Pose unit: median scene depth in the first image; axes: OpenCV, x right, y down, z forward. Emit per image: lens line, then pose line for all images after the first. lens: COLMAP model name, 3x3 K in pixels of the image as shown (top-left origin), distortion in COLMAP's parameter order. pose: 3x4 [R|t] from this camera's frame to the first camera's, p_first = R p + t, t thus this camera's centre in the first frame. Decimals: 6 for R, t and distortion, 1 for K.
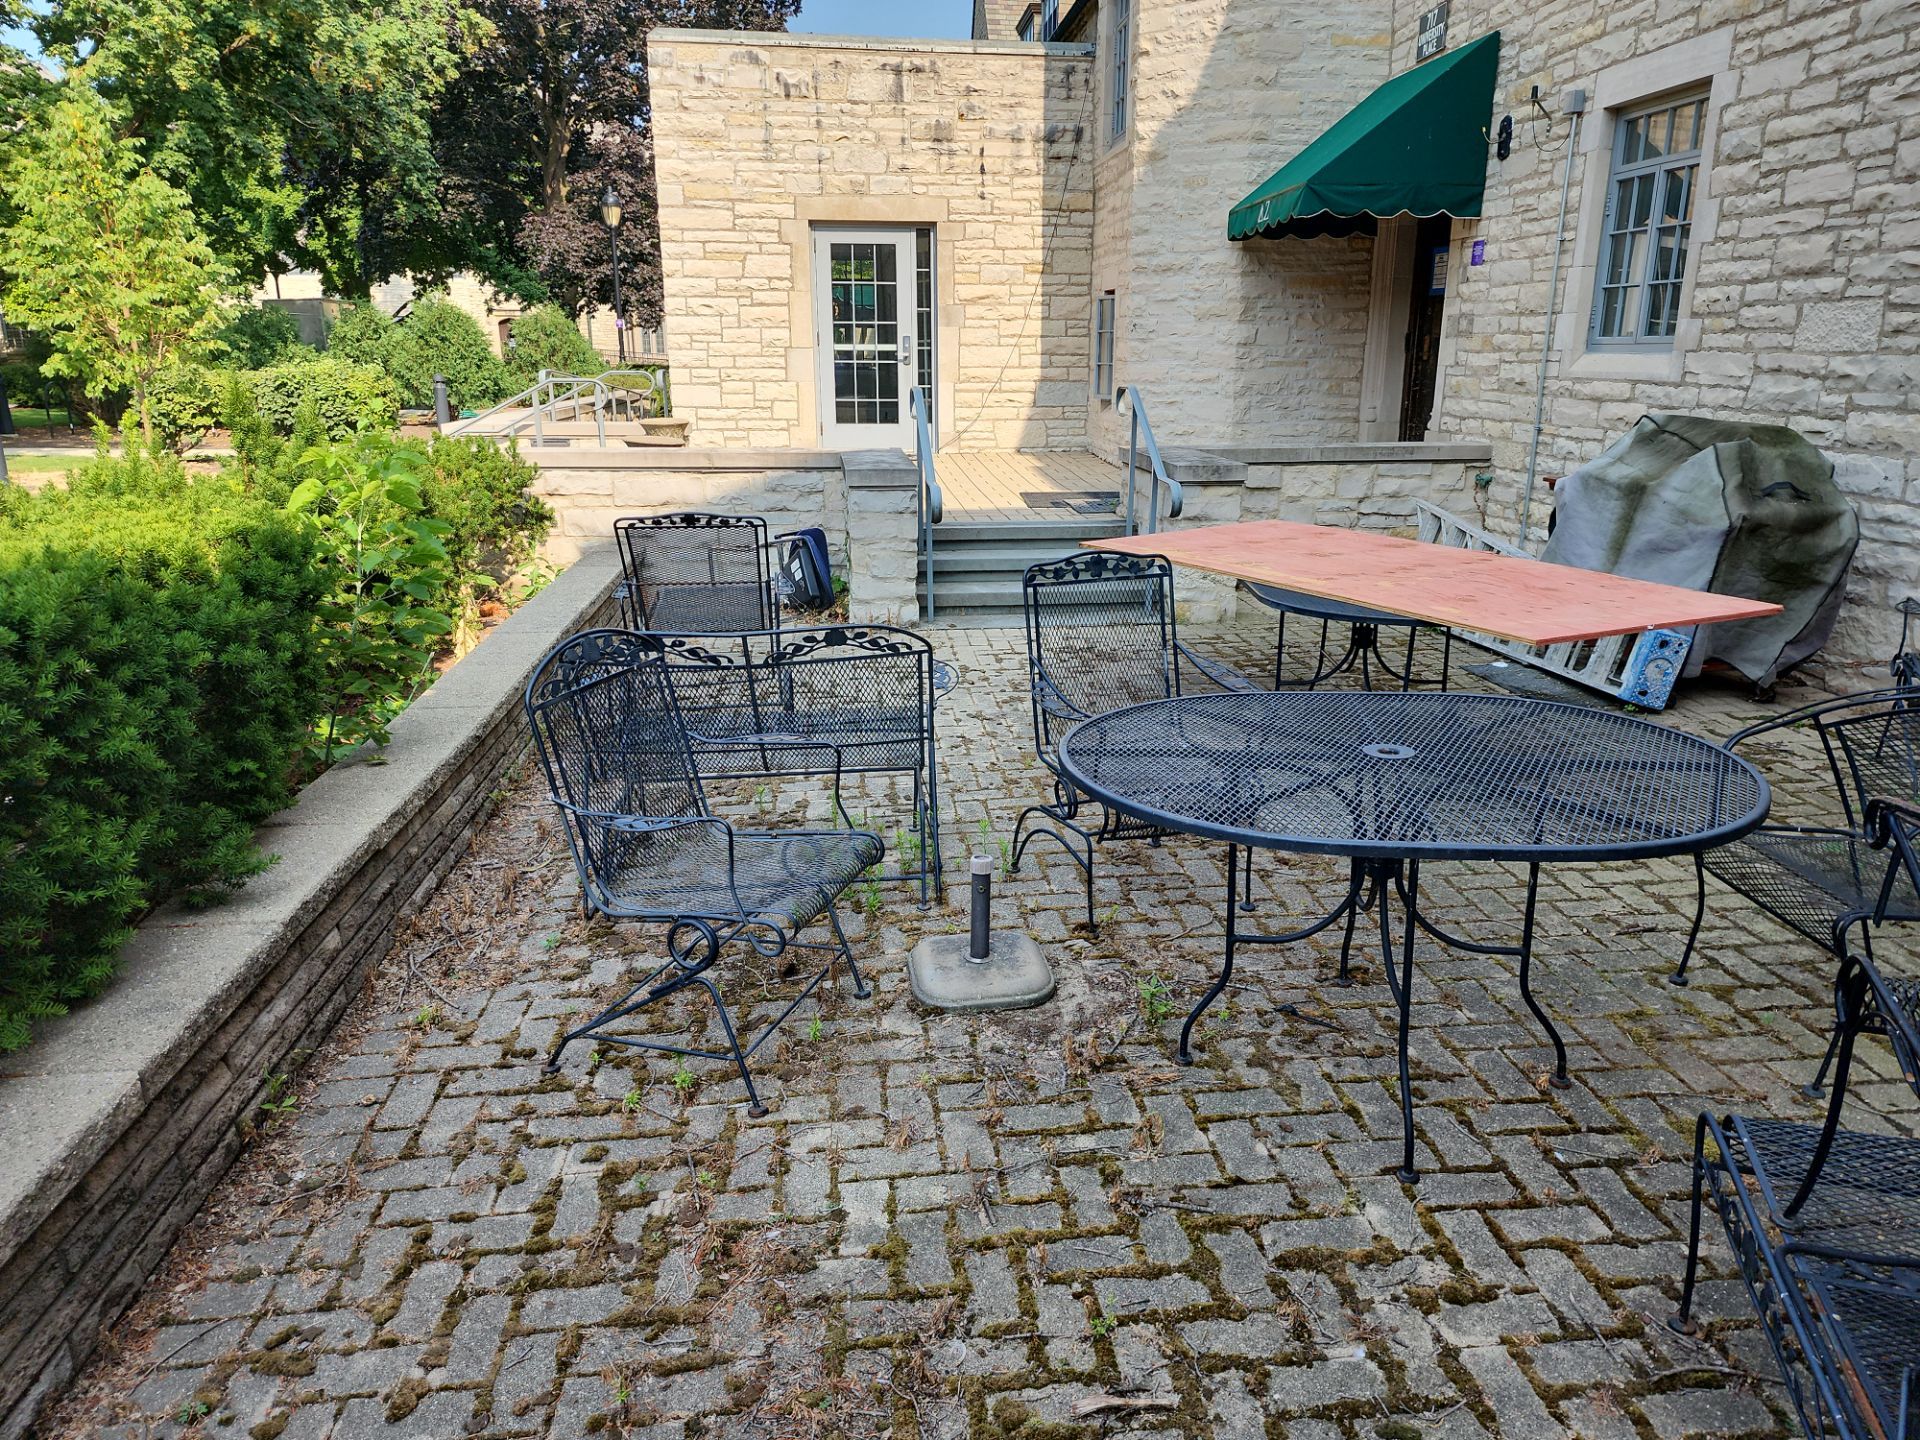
lens RADIAL K [[1278.6, 0, 979.8], [0, 1278.6, 715.8], [0, 0, 1]] dist [0.070842, -0.056678]
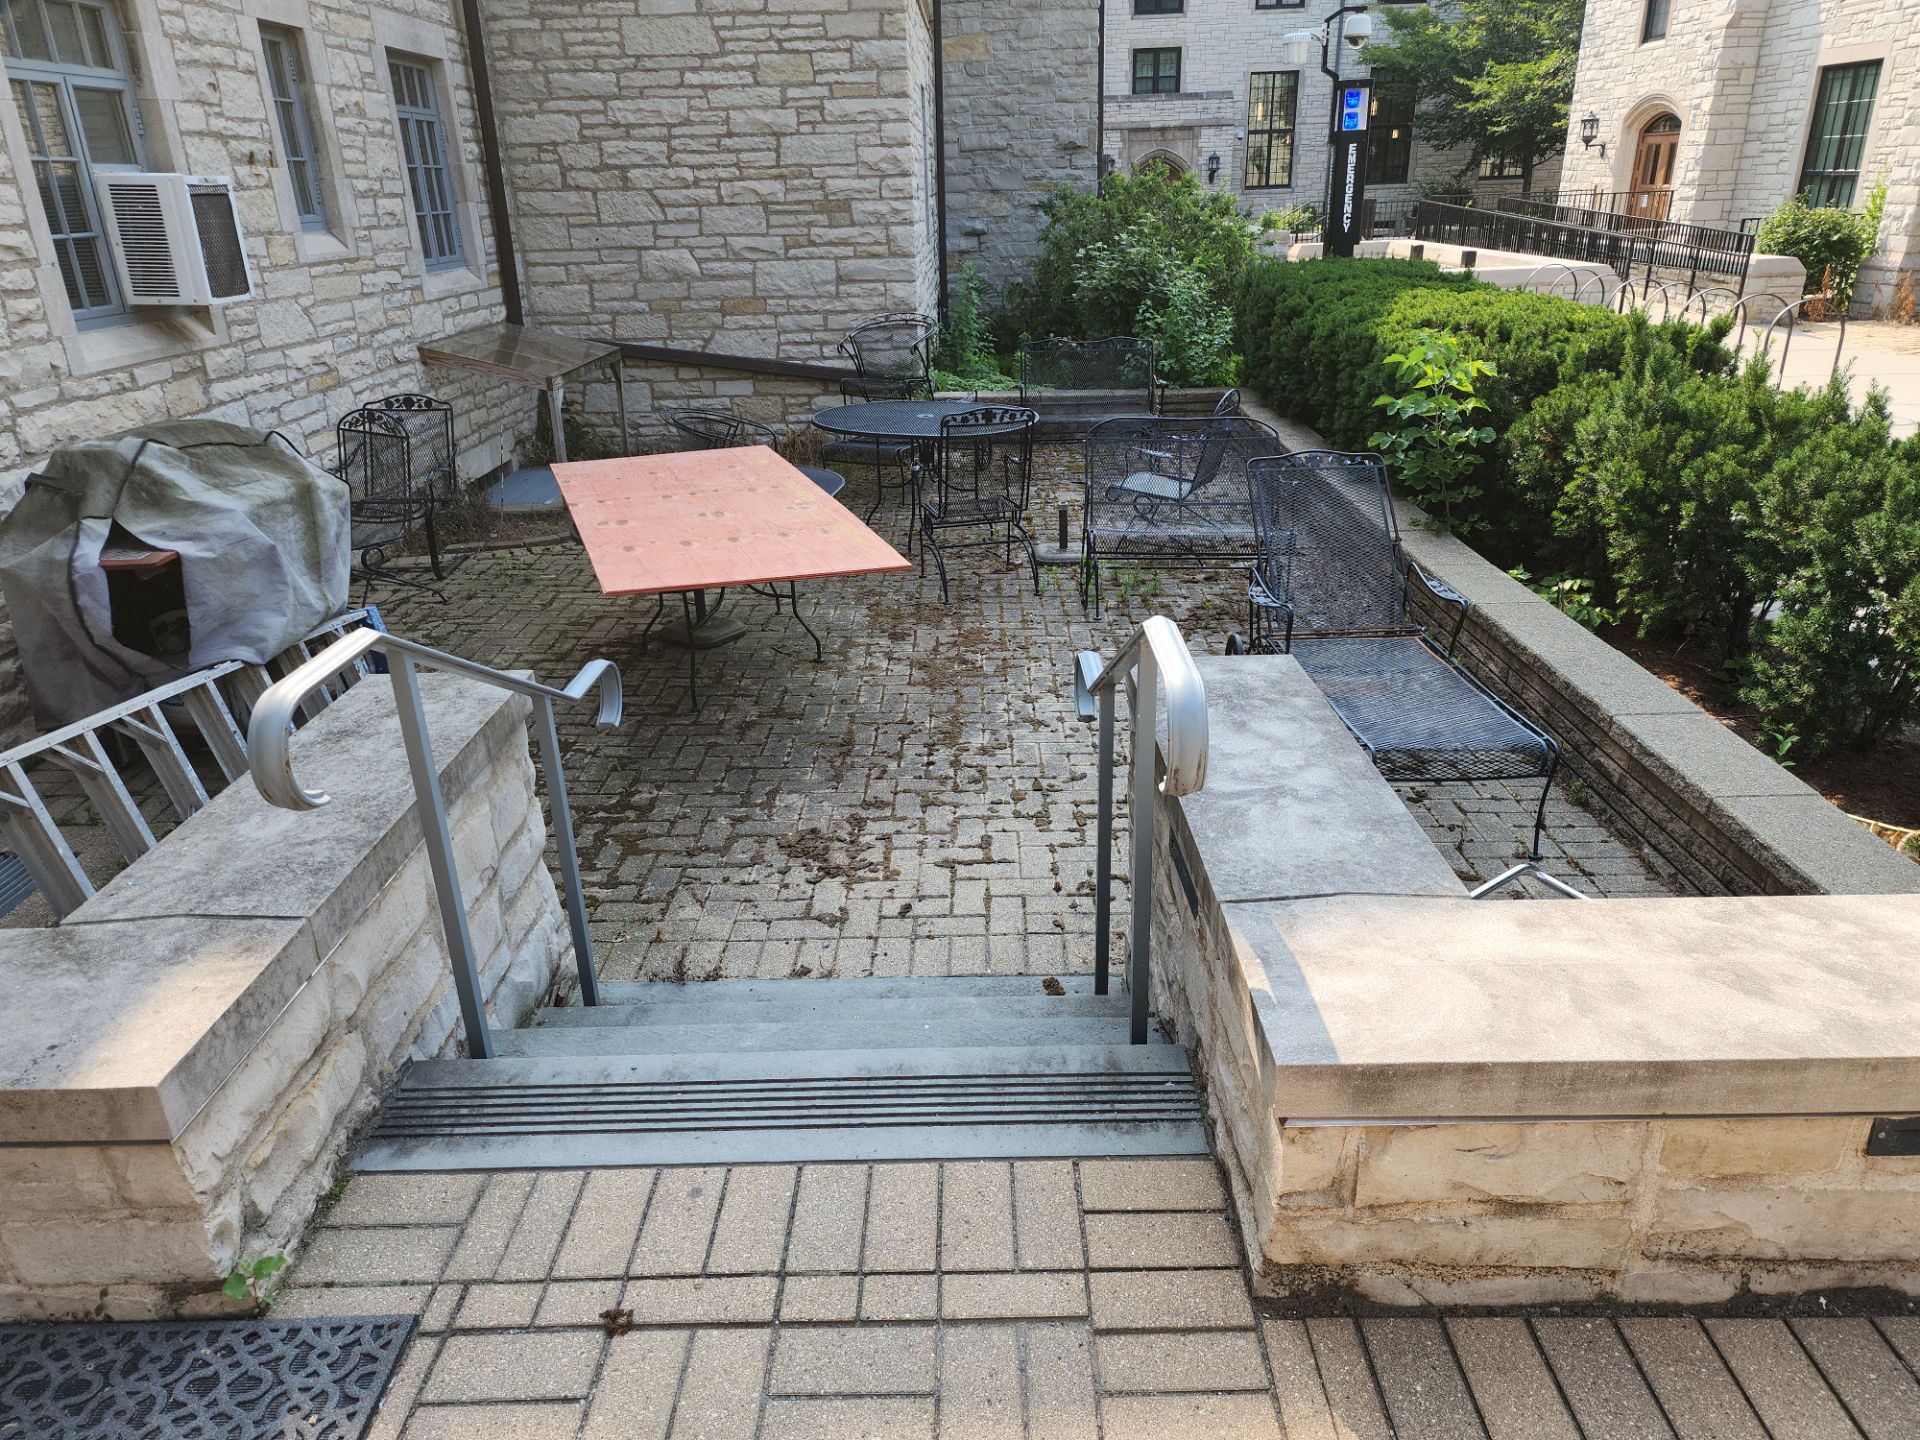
lens RADIAL K [[1278.6, 0, 964.4], [0, 1278.6, 716.7], [0, 0, 1]] dist [0.070842, -0.056678]
pose [[-0.992763, -0.019900, 0.118430, -0.041123], [0.058320, 0.782184, 0.620312, -0.429054], [-0.104979, 0.622730, -0.775362, 1.283642]]
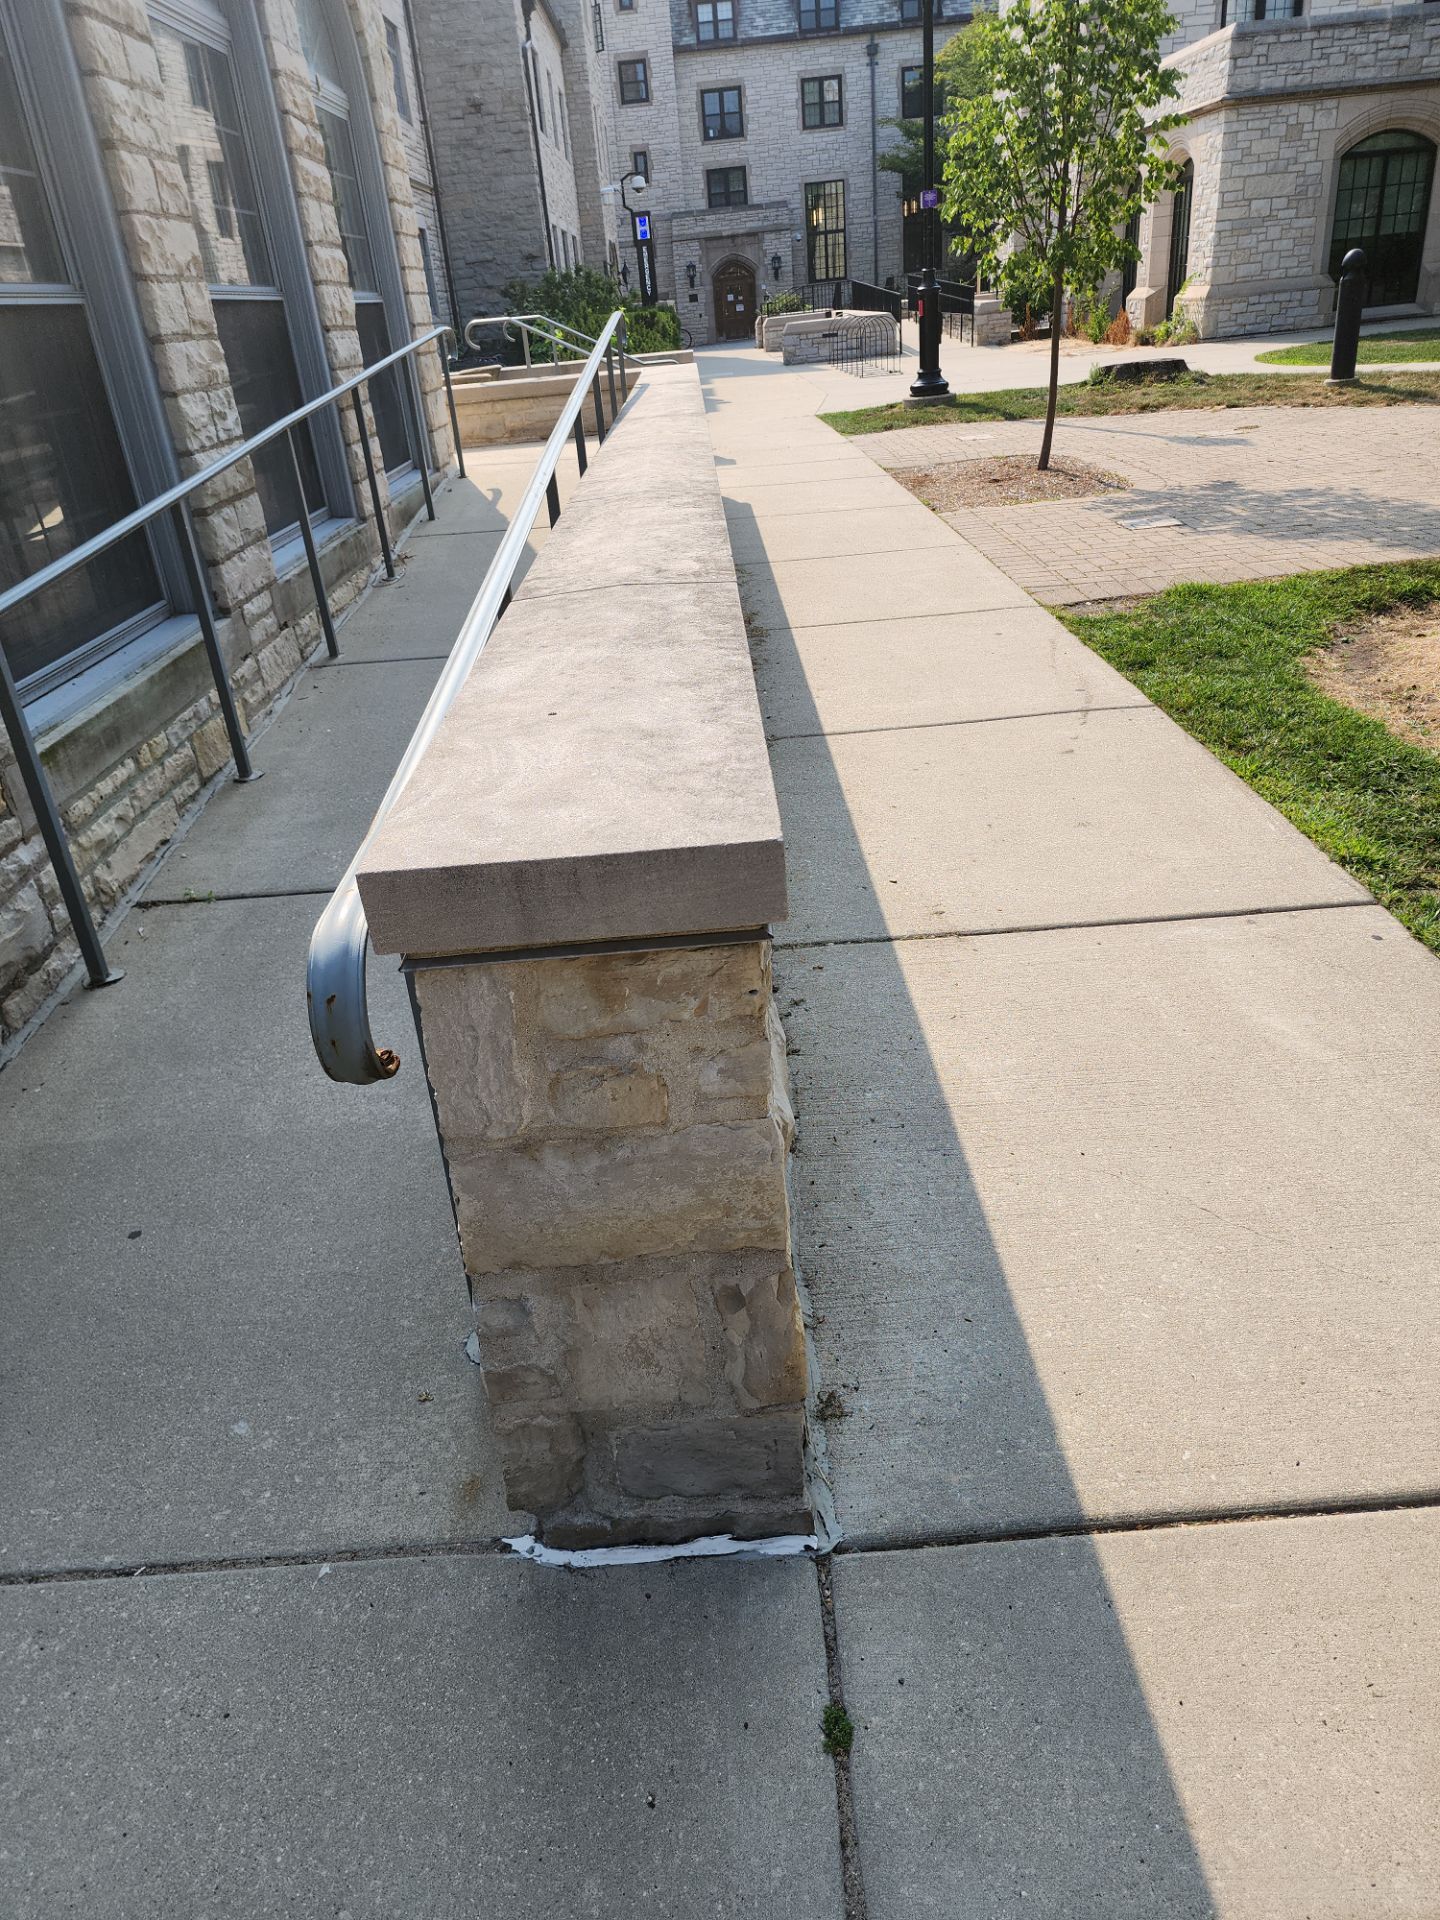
lens RADIAL K [[1297.4, 0, 668.3], [0, 1297.4, 944.9], [0, 0, 1]] dist [0.063644, -0.048744]
pose [[-0.988332, 0.022643, 0.150626, -0.752009], [0.118256, 0.737335, 0.665096, -0.771242], [-0.096002, 0.675147, -0.731409, 2.794795]]
